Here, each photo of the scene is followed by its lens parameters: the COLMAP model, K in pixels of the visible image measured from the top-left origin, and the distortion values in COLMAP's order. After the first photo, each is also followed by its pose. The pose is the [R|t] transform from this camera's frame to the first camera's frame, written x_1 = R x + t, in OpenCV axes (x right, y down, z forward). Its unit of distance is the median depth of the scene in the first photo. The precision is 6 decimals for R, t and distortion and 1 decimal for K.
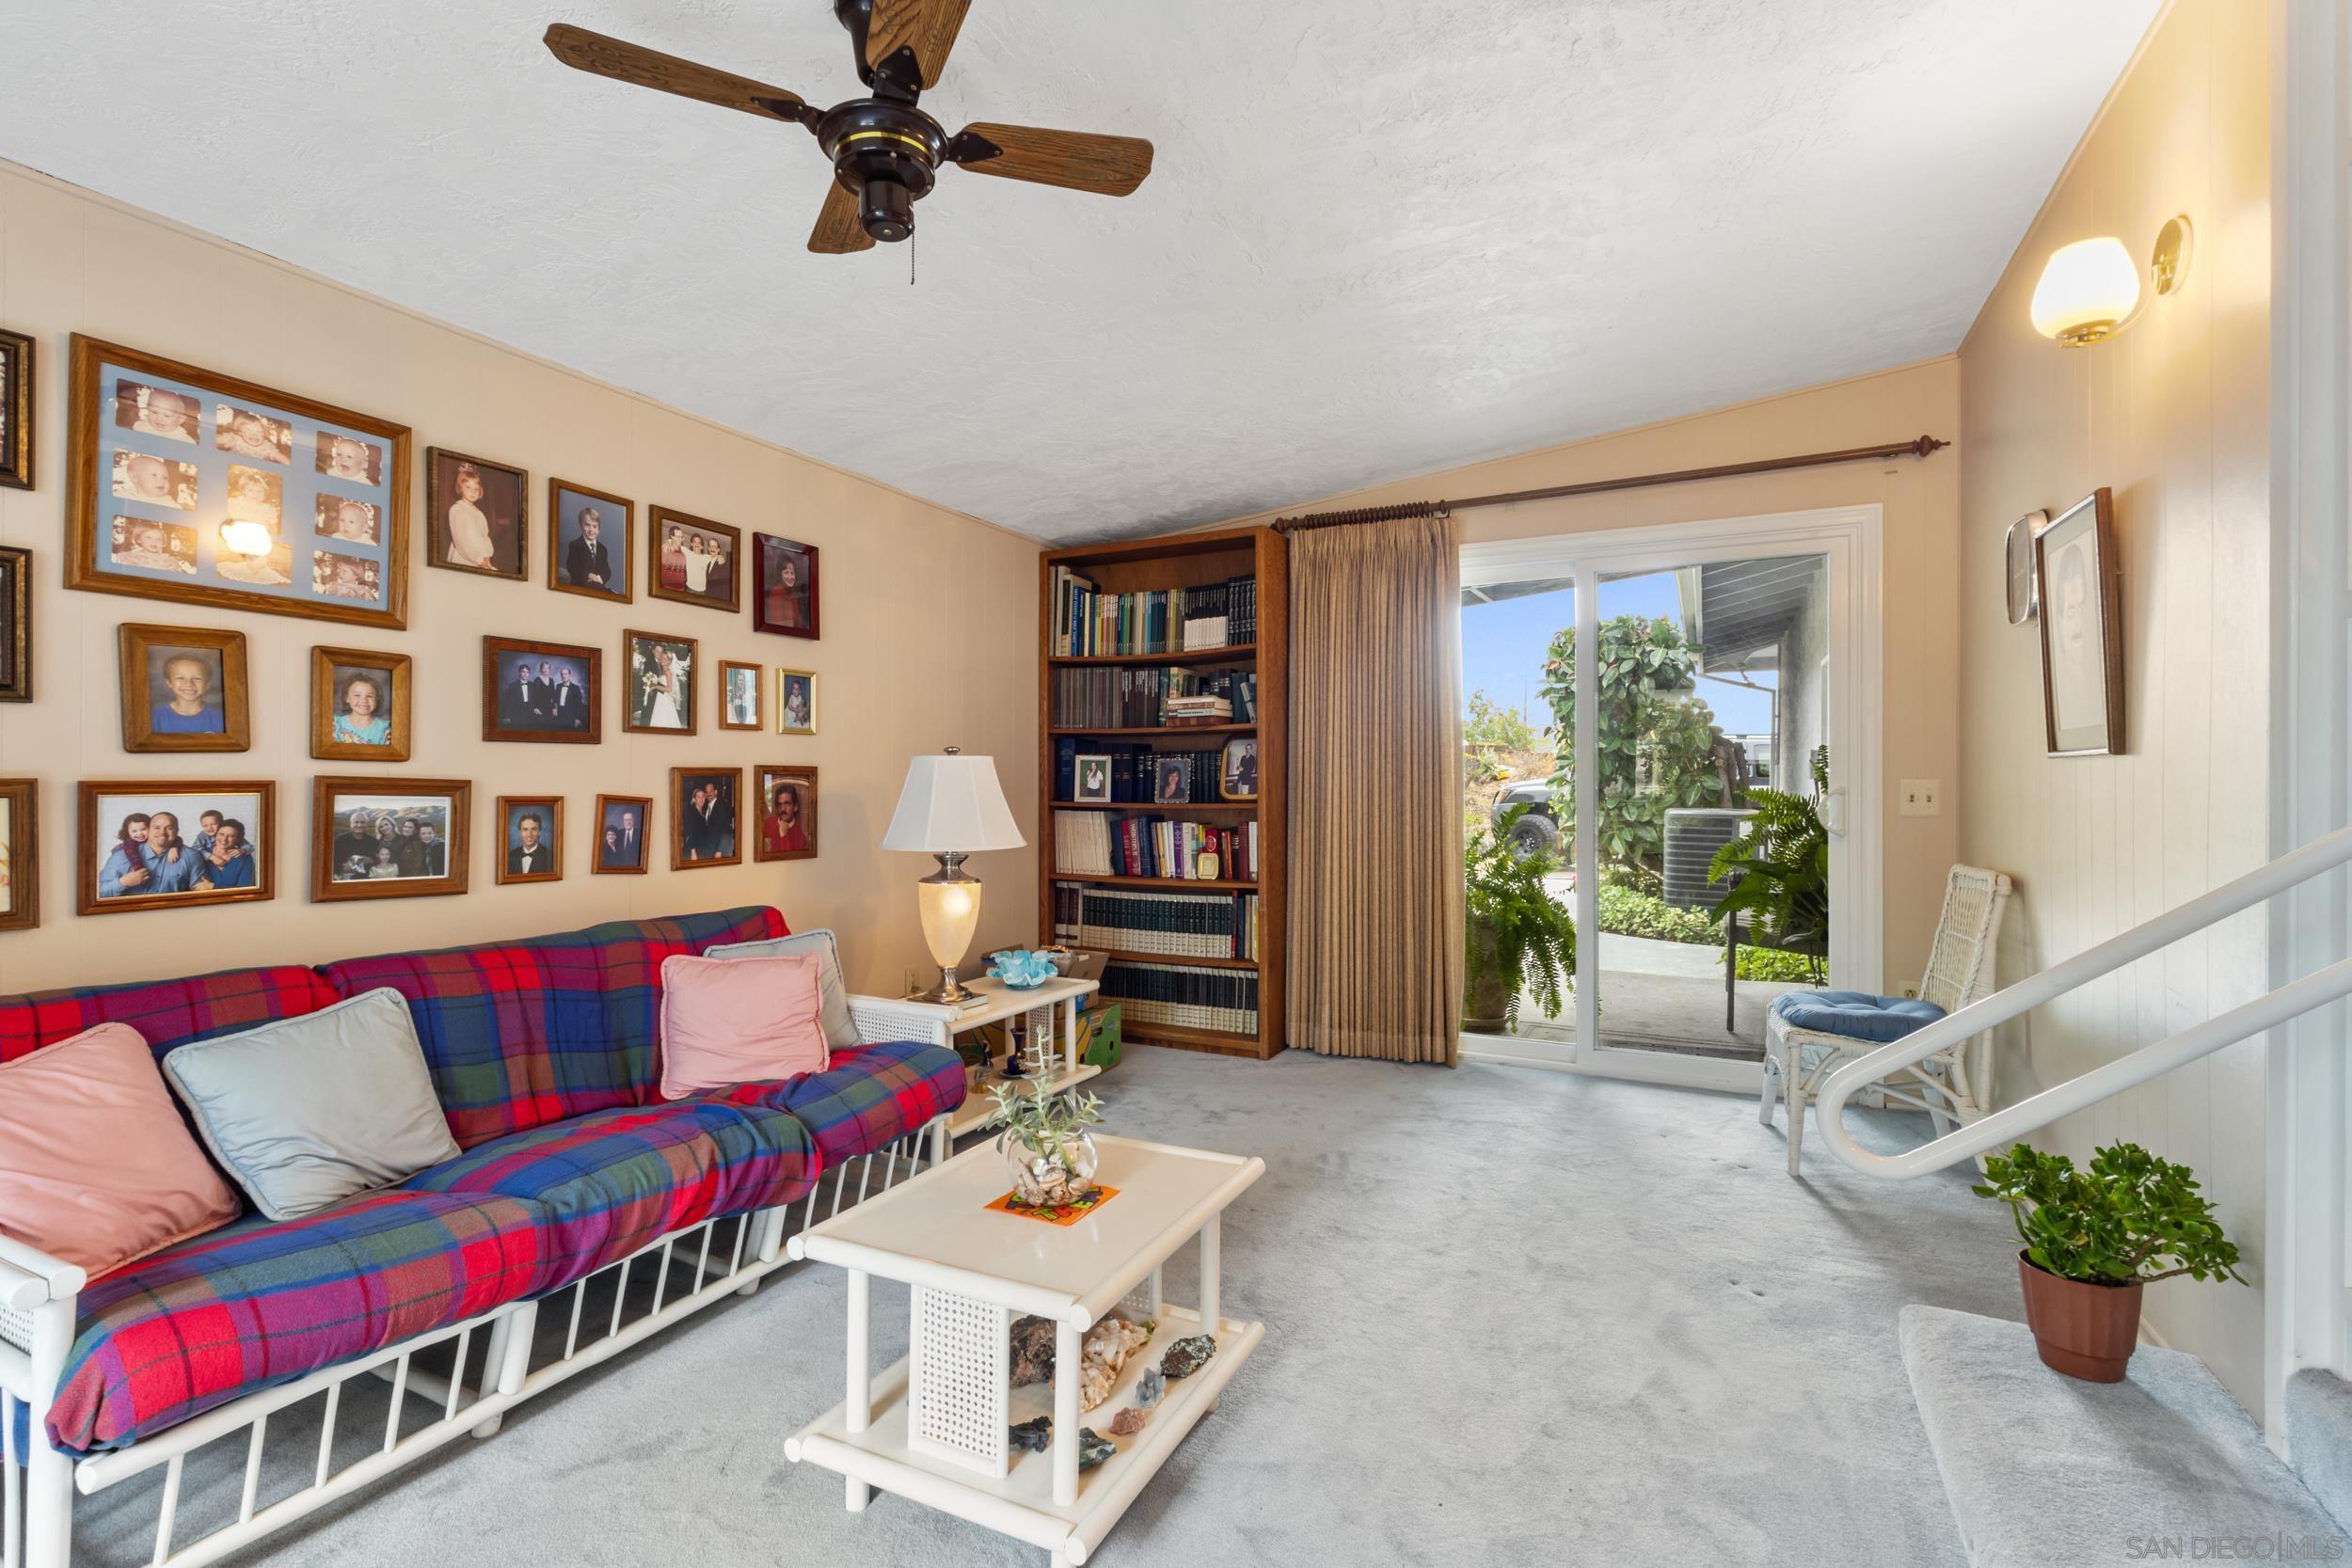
lens RADIAL K [[1086.6, 0, 1171.9], [0, 1086.6, 780.6], [0, 0, 1]] dist [0.003841, 0.001879]
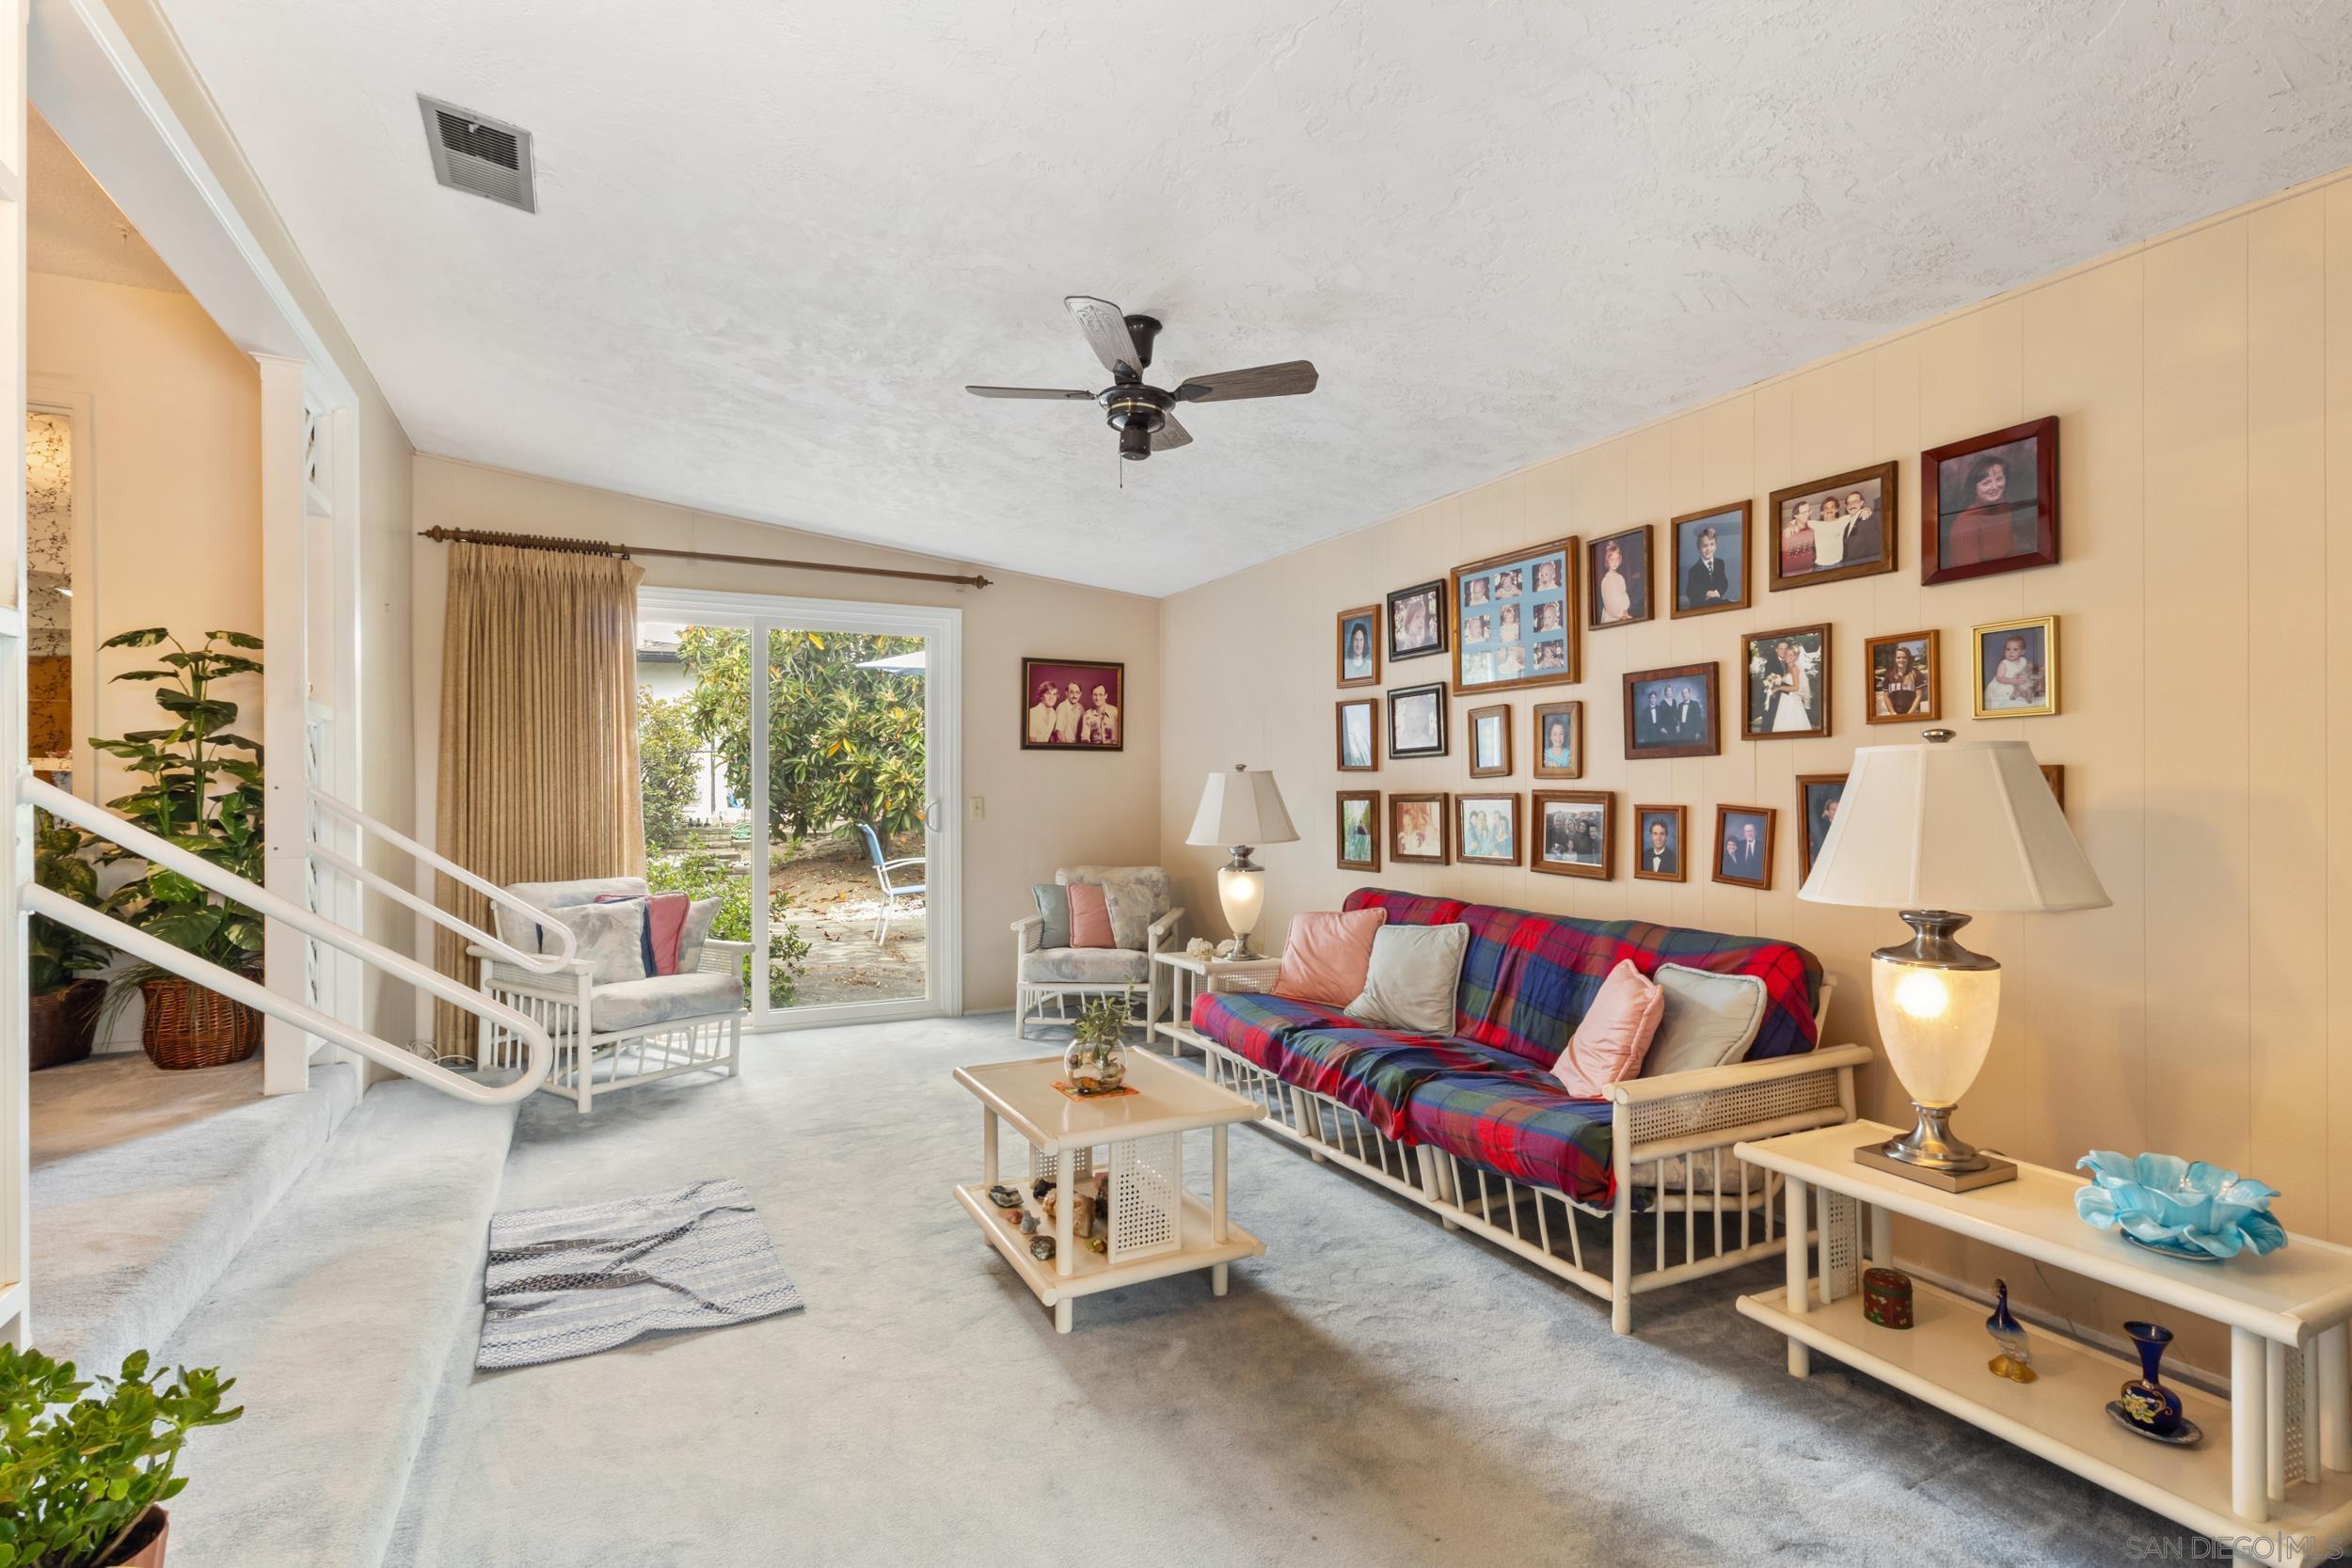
lens RADIAL K [[1086.6, 0, 1171.4], [0, 1086.6, 789.7], [0, 0, 1]] dist [0.003841, 0.001879]
pose [[-0.601704, -0.000998, -0.798718, 0.610649], [0.007297, 0.999951, -0.006747, 0.002073], [0.798686, -0.009887, -0.601667, 1.227580]]
